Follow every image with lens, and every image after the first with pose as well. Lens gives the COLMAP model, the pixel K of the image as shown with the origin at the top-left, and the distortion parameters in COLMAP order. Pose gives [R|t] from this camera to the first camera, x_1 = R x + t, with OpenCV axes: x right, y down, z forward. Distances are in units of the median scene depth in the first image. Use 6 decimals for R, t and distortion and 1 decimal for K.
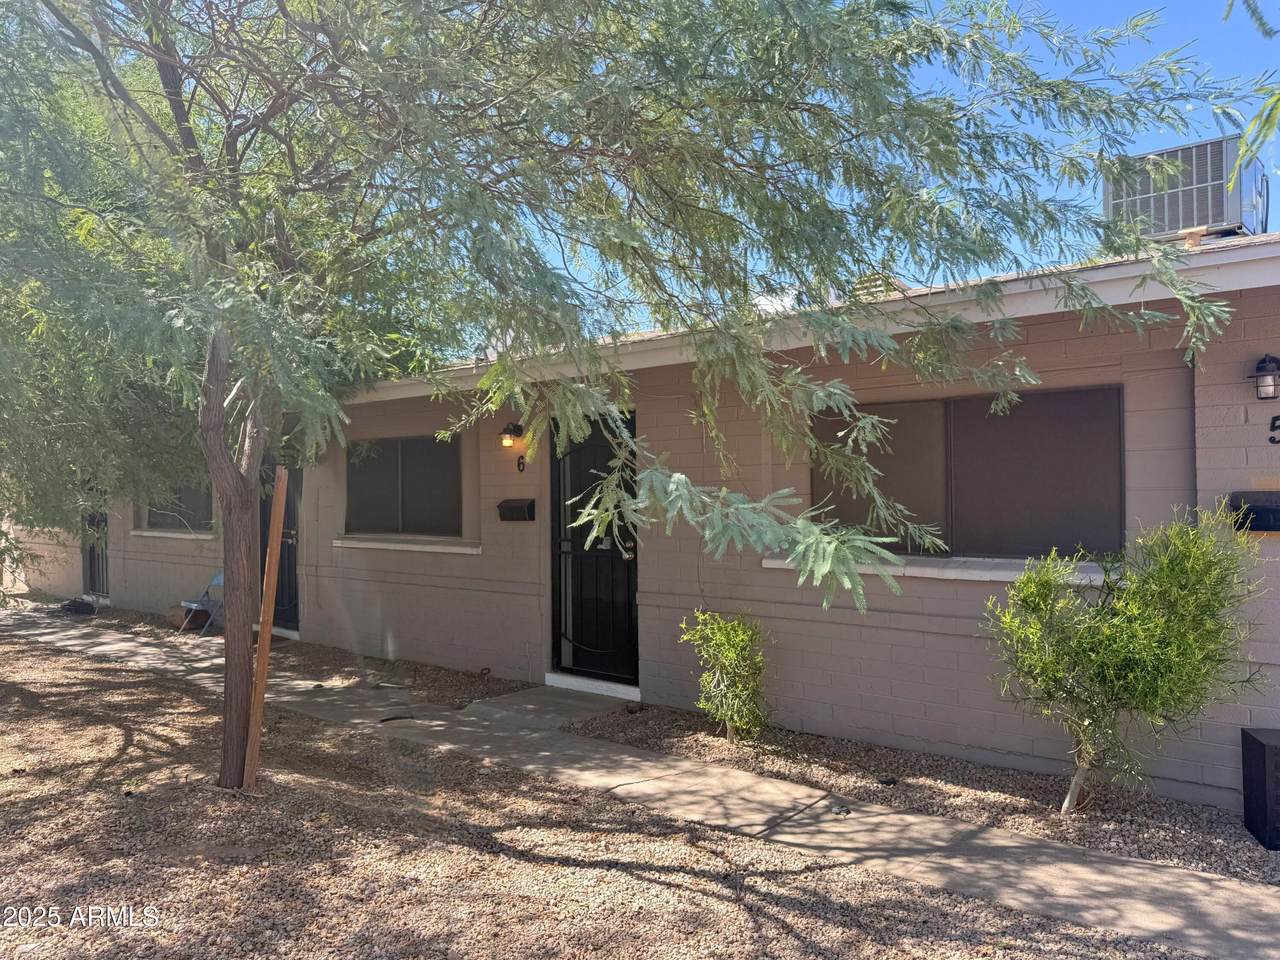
lens RADIAL K [[920.4, 0, 640.0], [0, 920.4, 480.0], [0, 0, 1]] dist [0.041790, -0.052876]
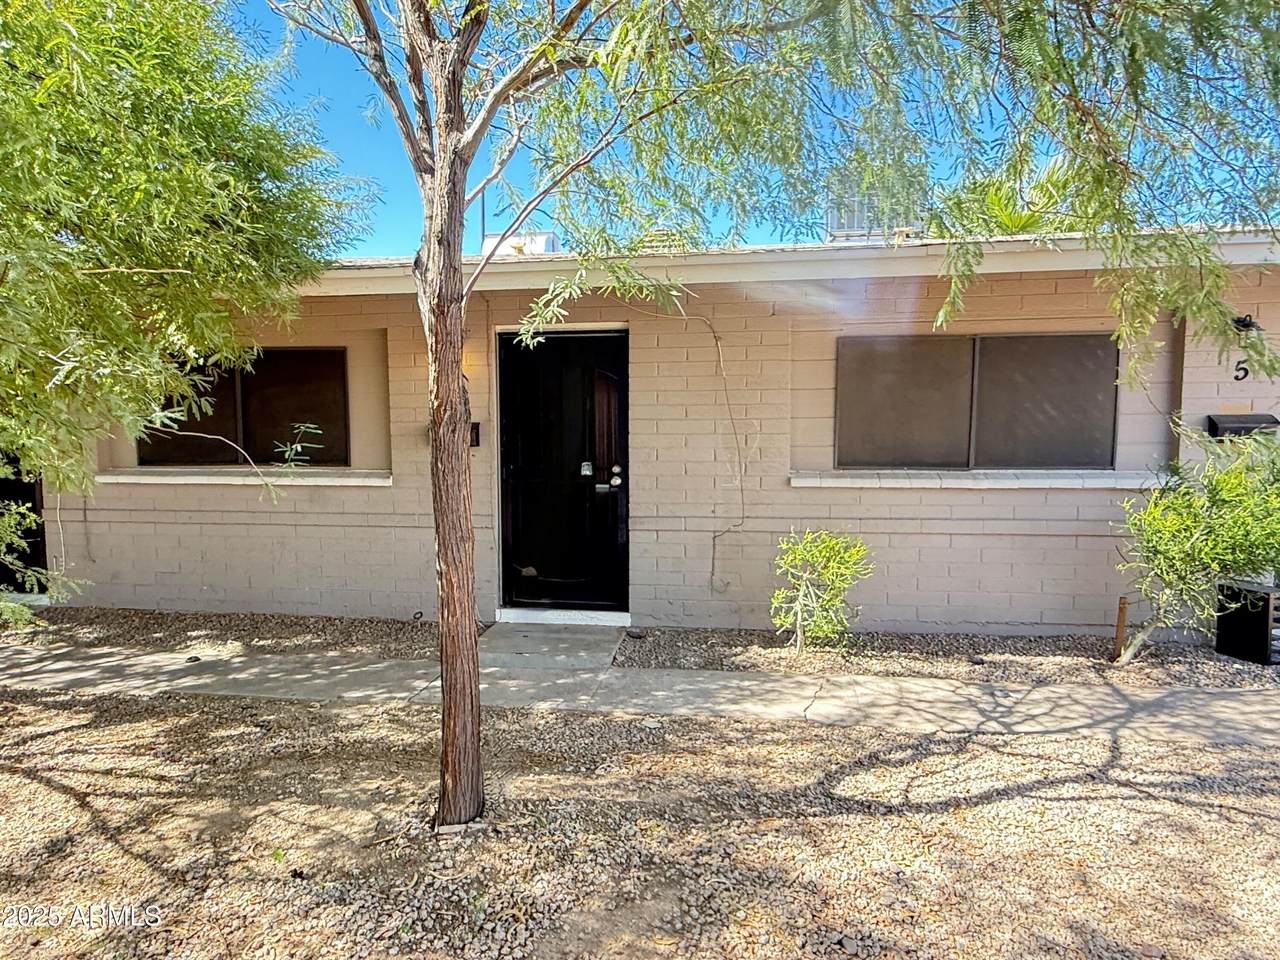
lens RADIAL K [[752.7, 0, 640.0], [0, 752.7, 480.0], [0, 0, 1]] dist [-0.002933, 0.002675]
pose [[0.847974, -0.033423, 0.528984, -0.611797], [-0.008868, 0.996976, 0.077208, 0.027504], [-0.529964, -0.070161, 0.845113, 0.457026]]
